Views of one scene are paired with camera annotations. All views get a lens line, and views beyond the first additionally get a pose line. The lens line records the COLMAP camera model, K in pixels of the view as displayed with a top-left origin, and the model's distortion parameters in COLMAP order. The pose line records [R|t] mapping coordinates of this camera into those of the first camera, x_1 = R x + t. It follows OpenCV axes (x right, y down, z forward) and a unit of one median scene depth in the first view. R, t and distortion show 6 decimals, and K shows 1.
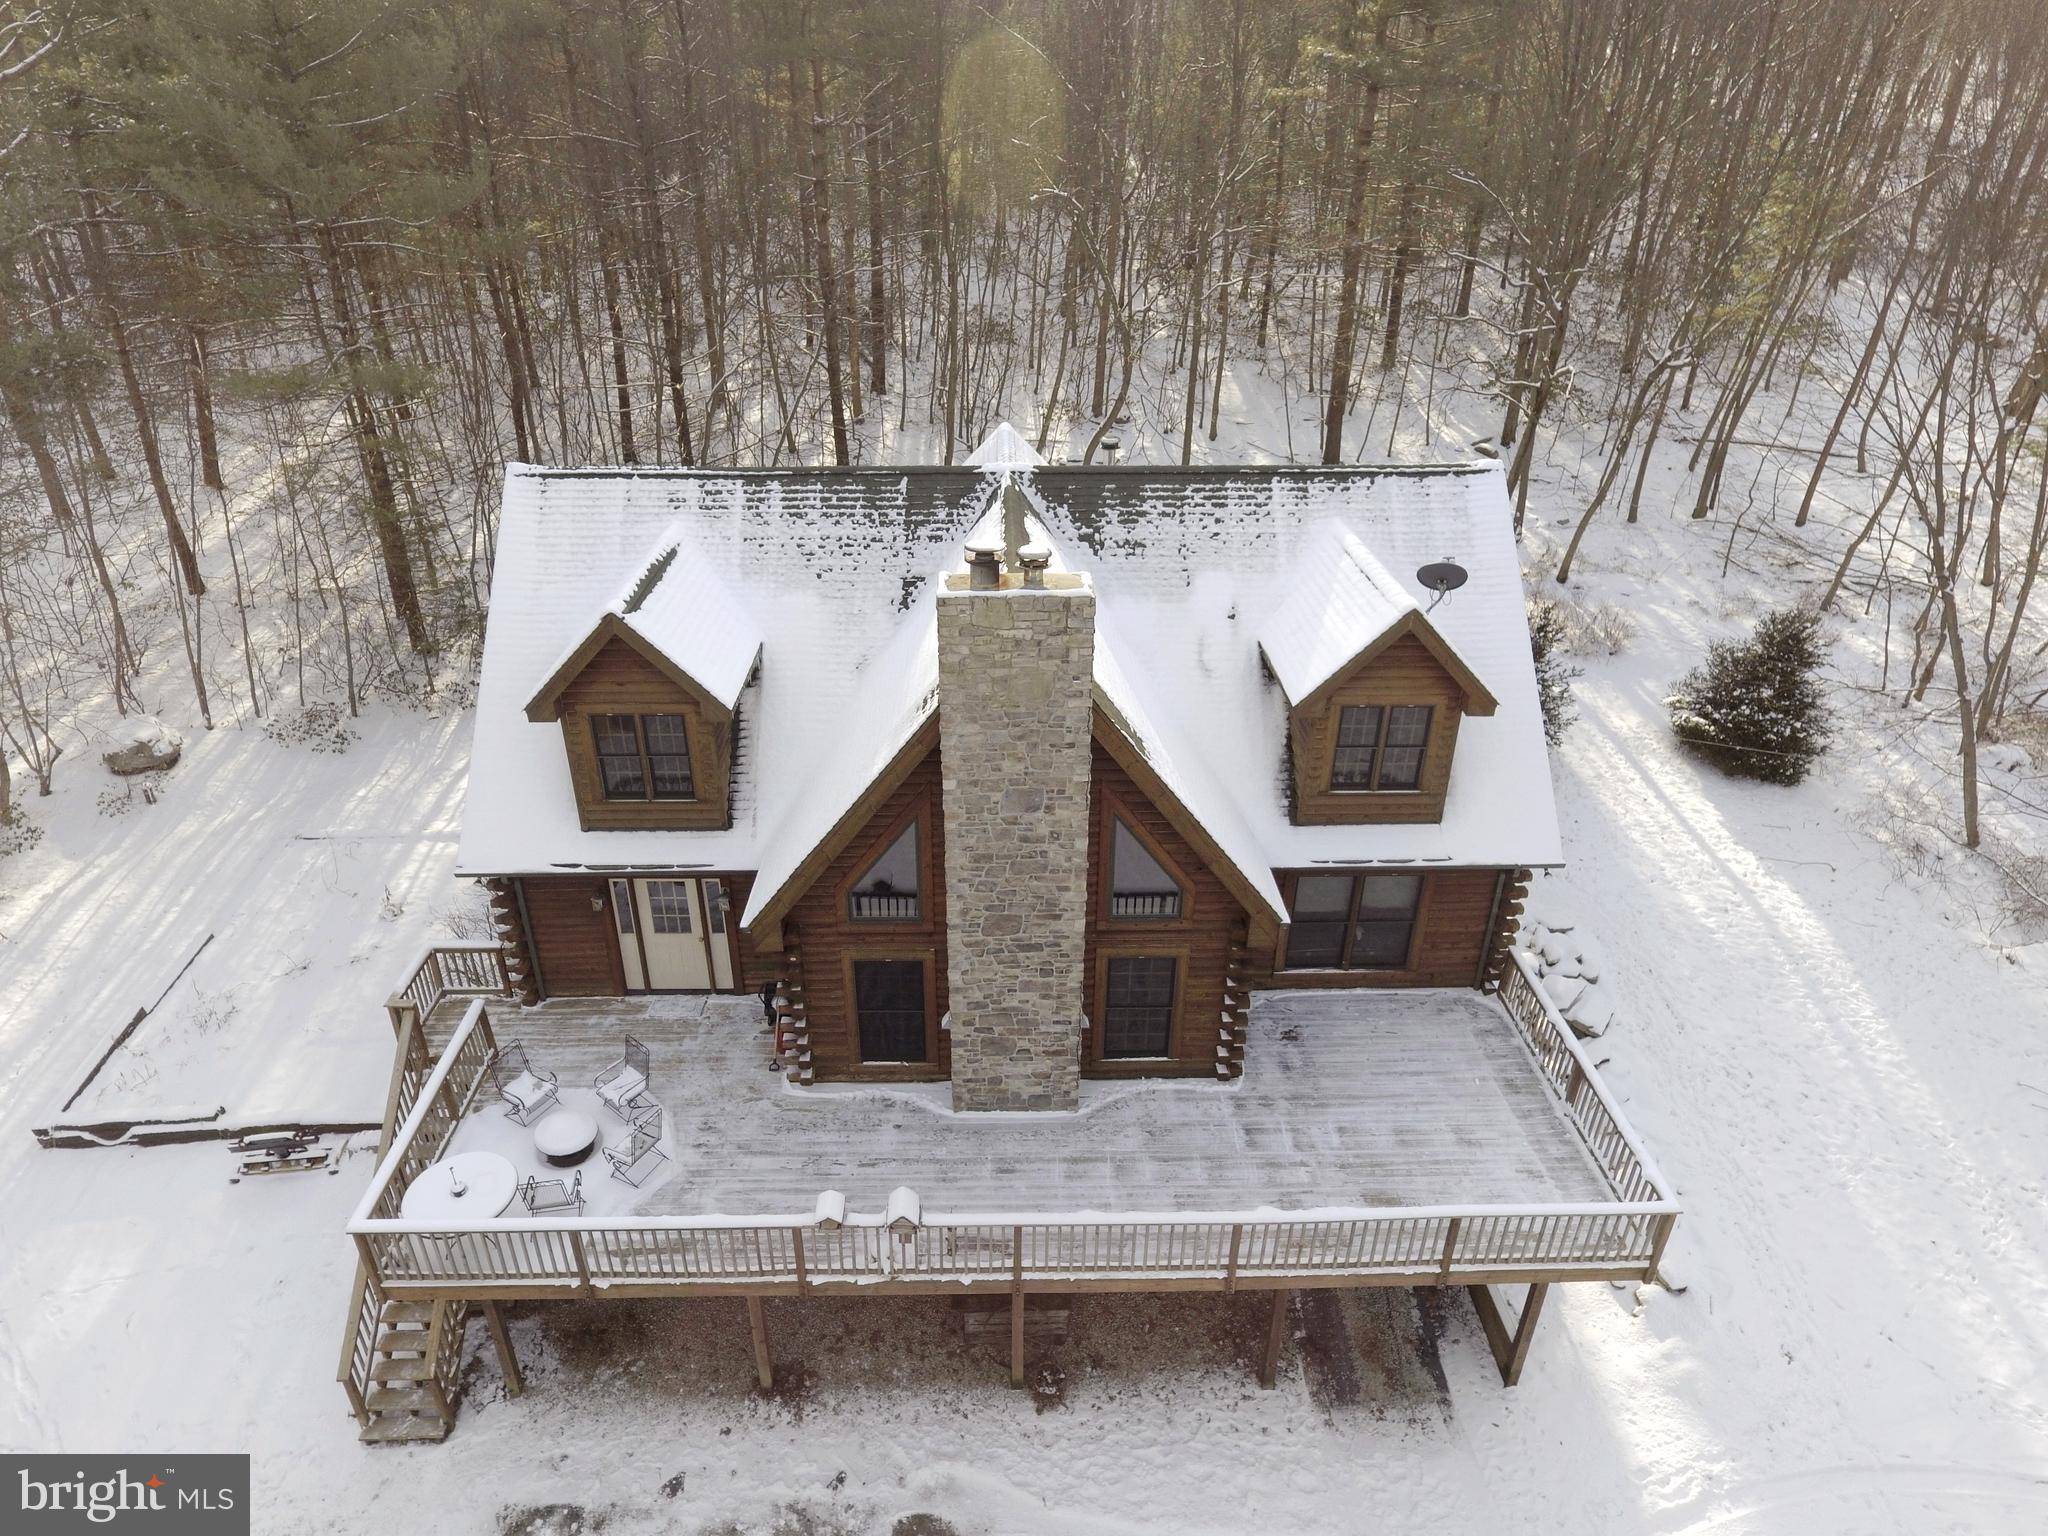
lens RADIAL K [[1196.3, 0, 1013.3], [0, 1196.3, 753.2], [0, 0, 1]] dist [-0.000614, -0.001147]
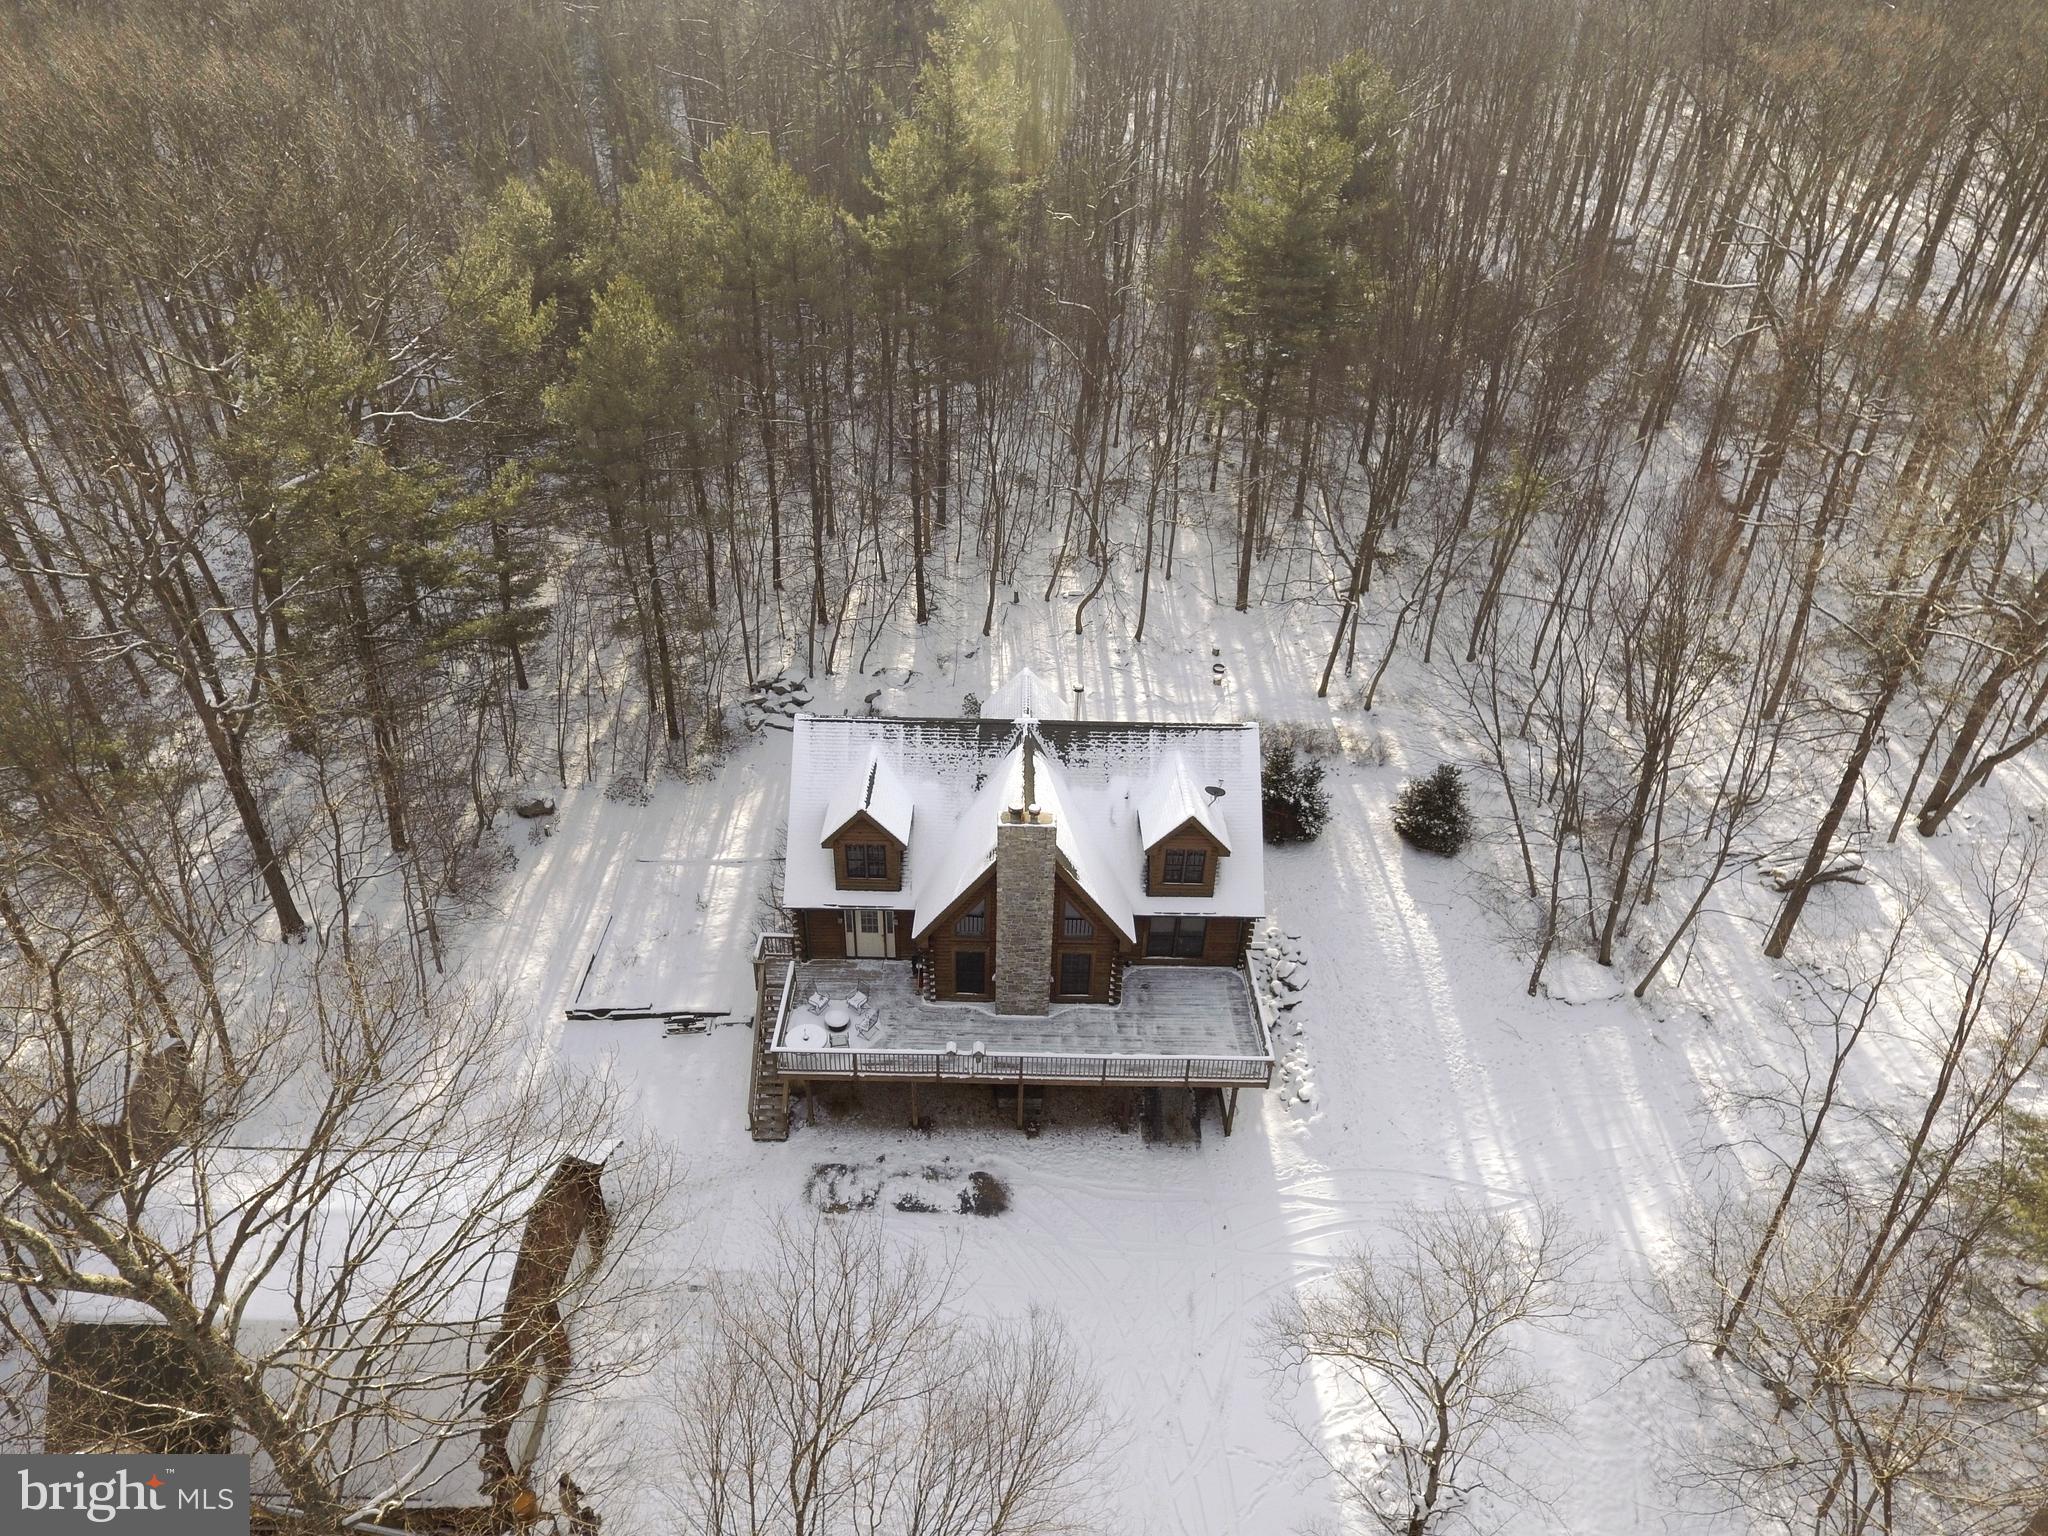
lens RADIAL K [[1196.3, 0, 1011.5], [0, 1196.3, 752.4], [0, 0, 1]] dist [-0.000614, -0.001147]
pose [[0.999518, 0.027611, -0.014186, 0.000456], [-0.026644, 0.997572, 0.064338, -0.333770], [0.015928, -0.063929, 0.997827, -1.191832]]
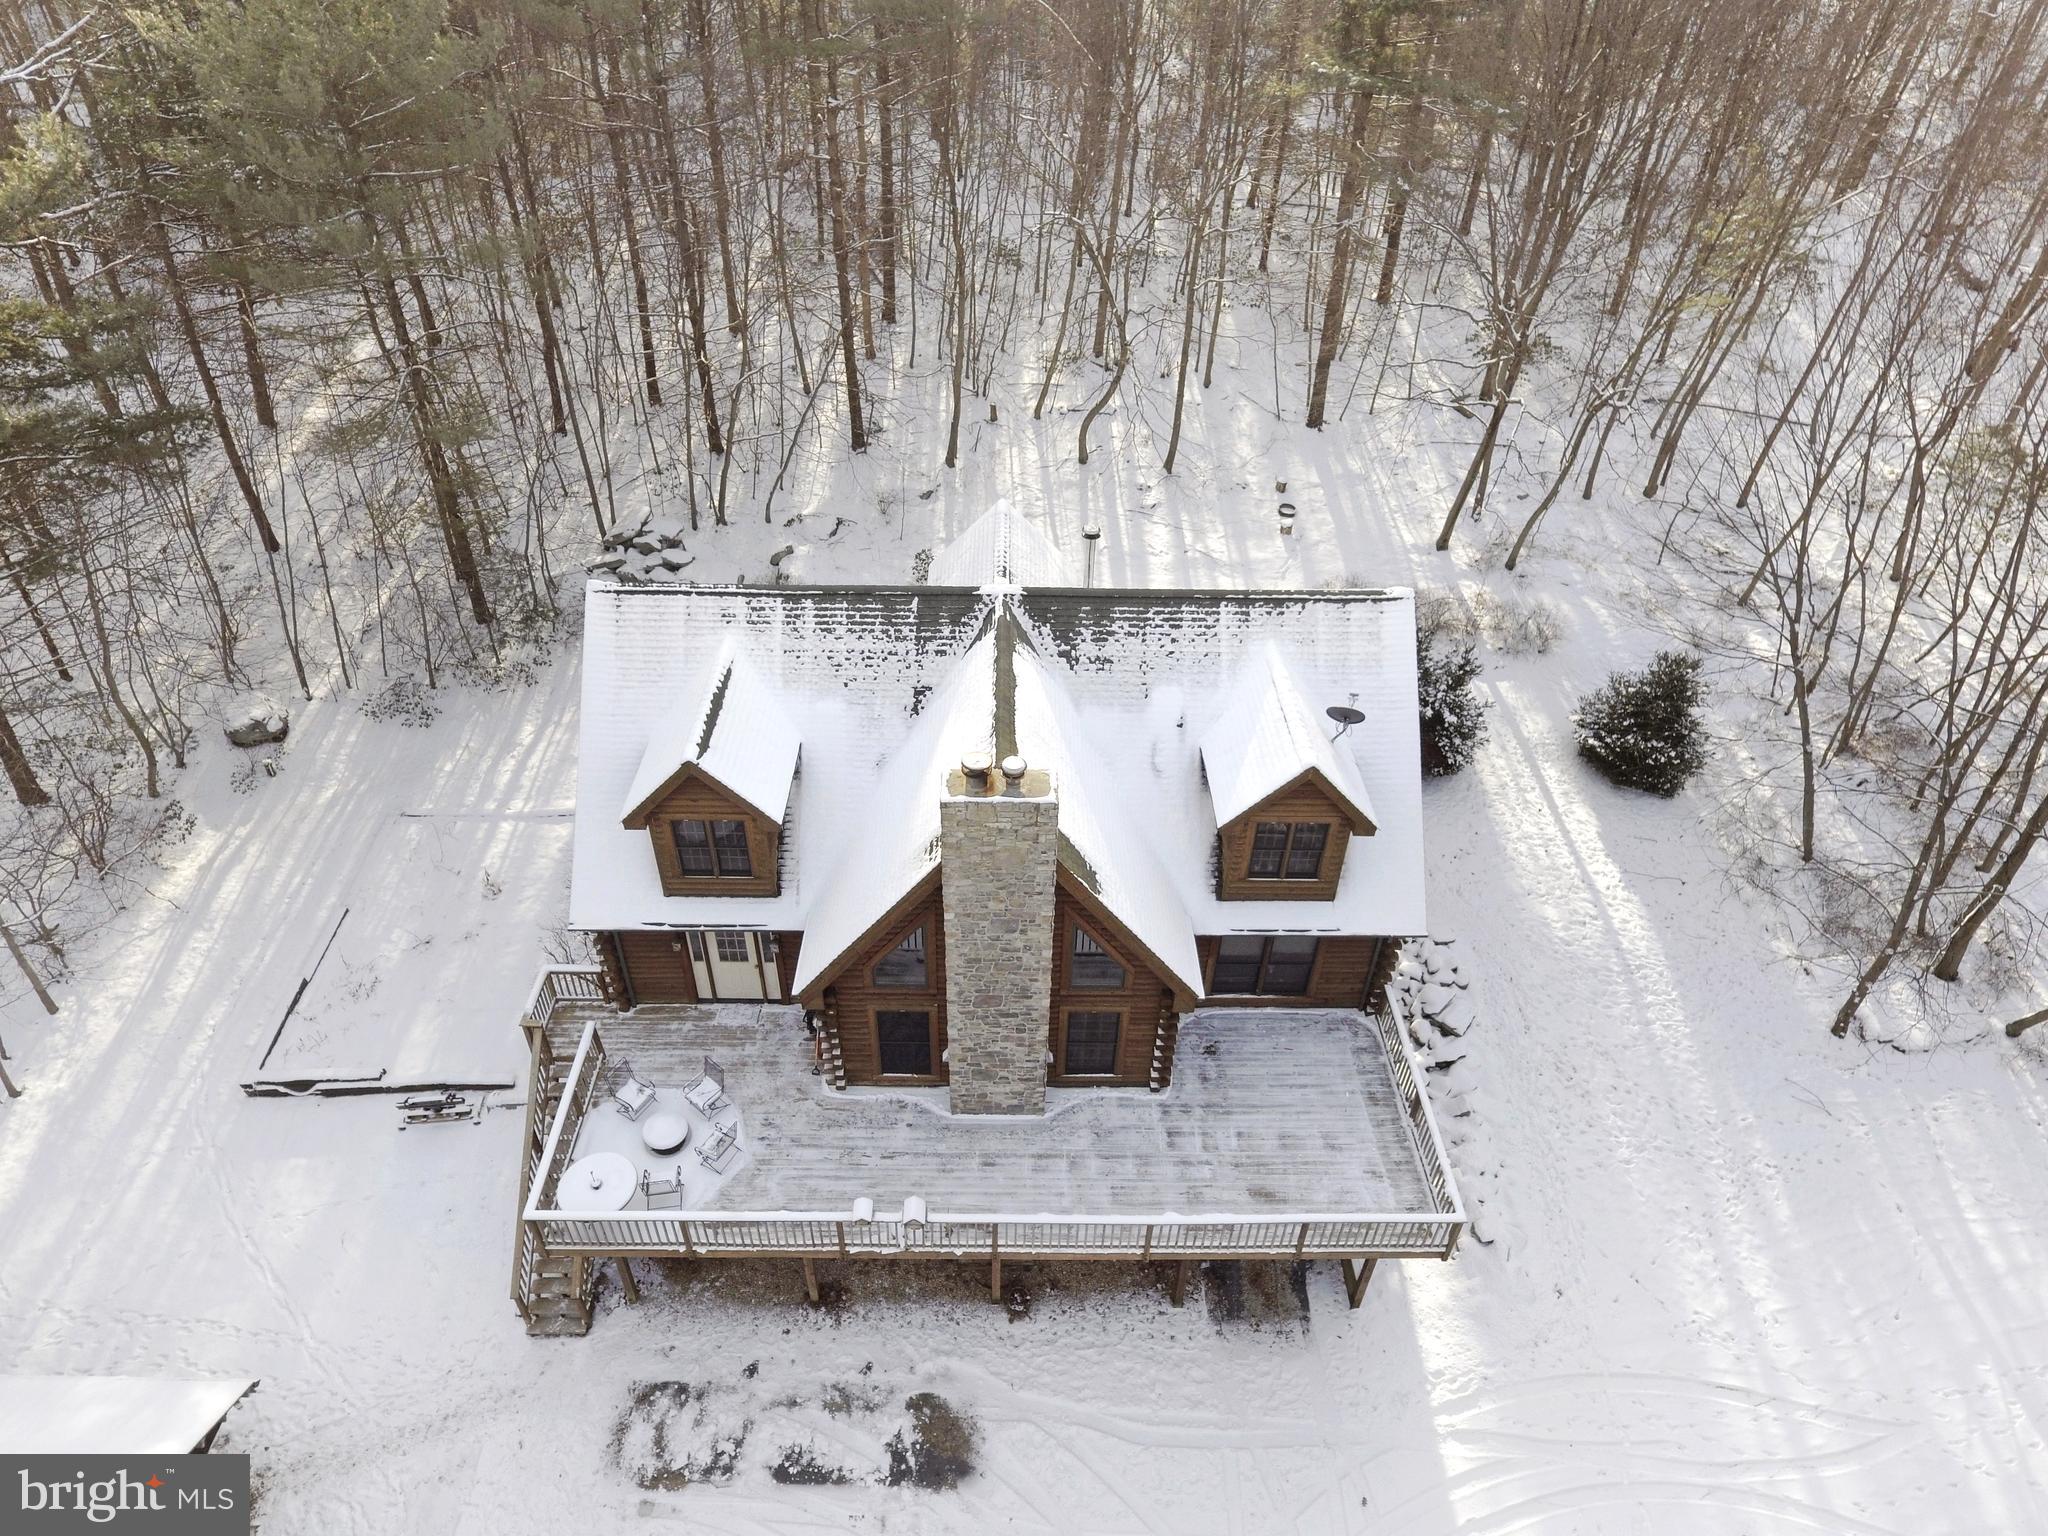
lens RADIAL K [[1196.3, 0, 1012.7], [0, 1196.3, 751.3], [0, 0, 1]] dist [-0.000614, -0.001147]
pose [[0.999827, 0.018097, -0.004294, 0.015644], [-0.017099, 0.985202, 0.170542, -0.296216], [0.007317, -0.170440, 0.985341, -0.223755]]
